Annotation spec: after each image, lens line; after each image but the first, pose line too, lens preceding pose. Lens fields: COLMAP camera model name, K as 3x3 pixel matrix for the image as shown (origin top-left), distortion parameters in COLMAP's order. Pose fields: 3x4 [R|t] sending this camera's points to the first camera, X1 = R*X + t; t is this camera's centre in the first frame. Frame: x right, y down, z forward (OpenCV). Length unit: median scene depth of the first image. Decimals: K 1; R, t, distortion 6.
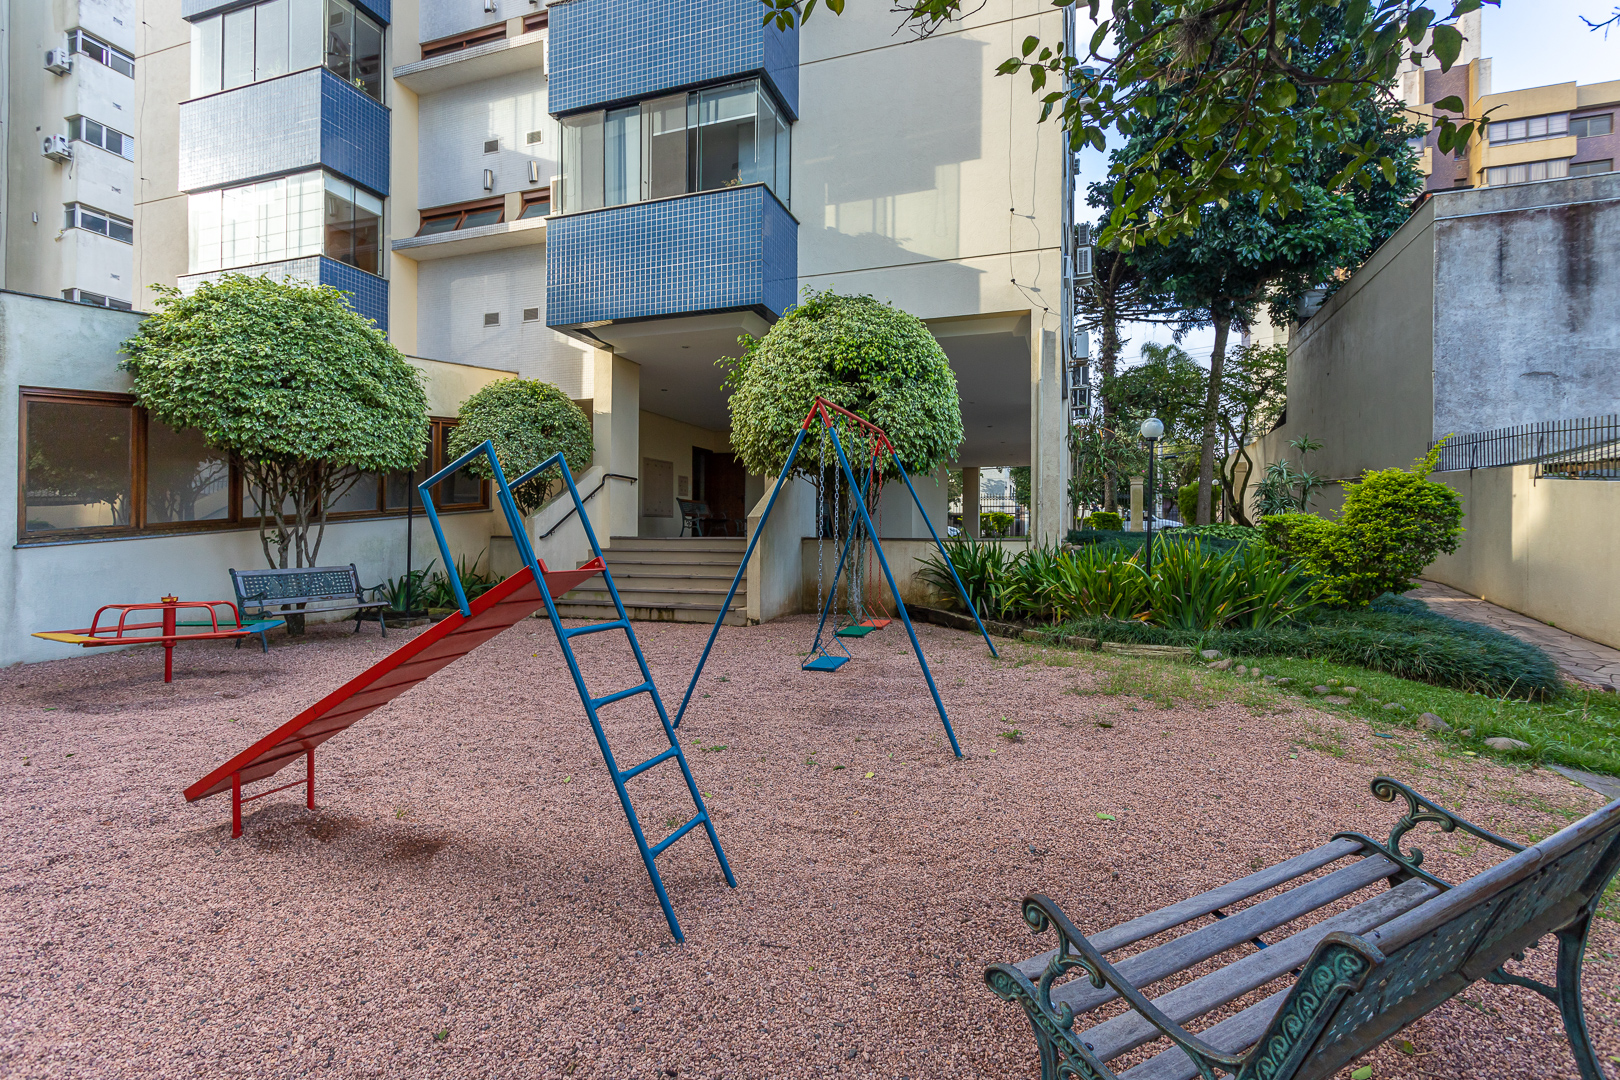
lens RADIAL K [[760.7, 0, 816.9], [0, 760.7, 536.7], [0, 0, 1]] dist [-0.000410, 0.001116]
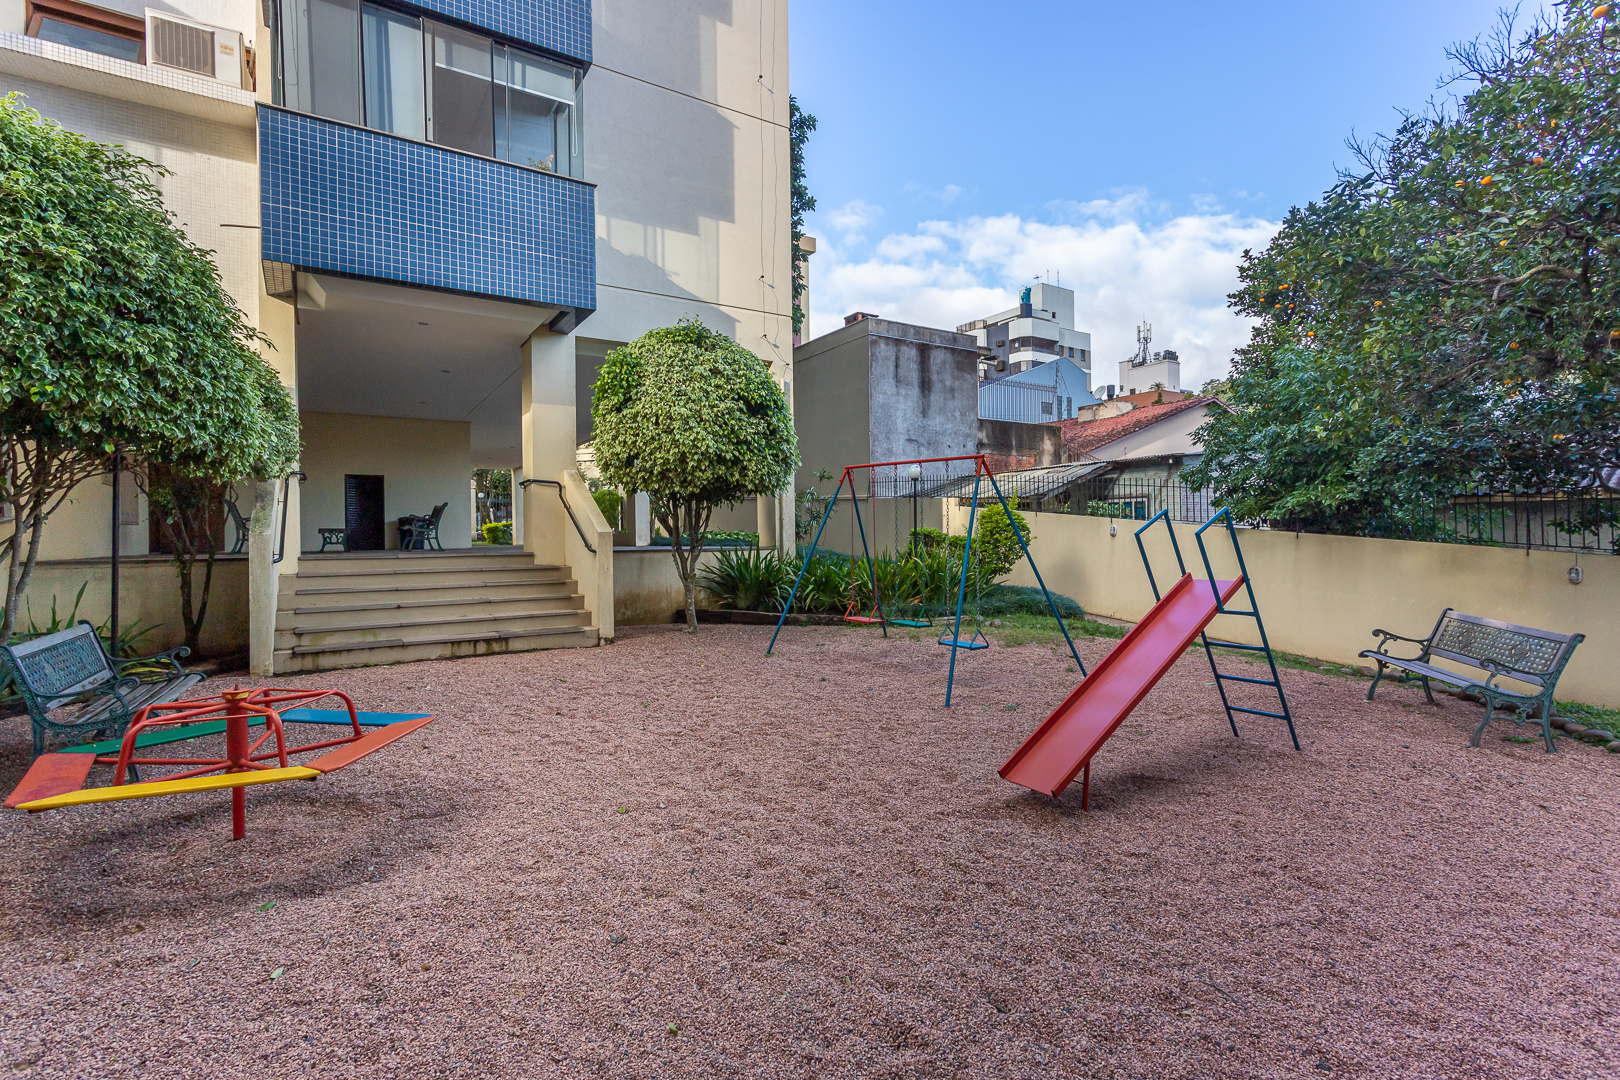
lens RADIAL K [[760.7, 0, 816.9], [0, 760.7, 536.7], [0, 0, 1]] dist [-0.000410, 0.001116]
pose [[0.617094, -0.012549, 0.786789, -0.612547], [0.011828, 0.999908, 0.006671, -0.021062], [-0.786800, 0.005190, 0.617186, 0.174122]]
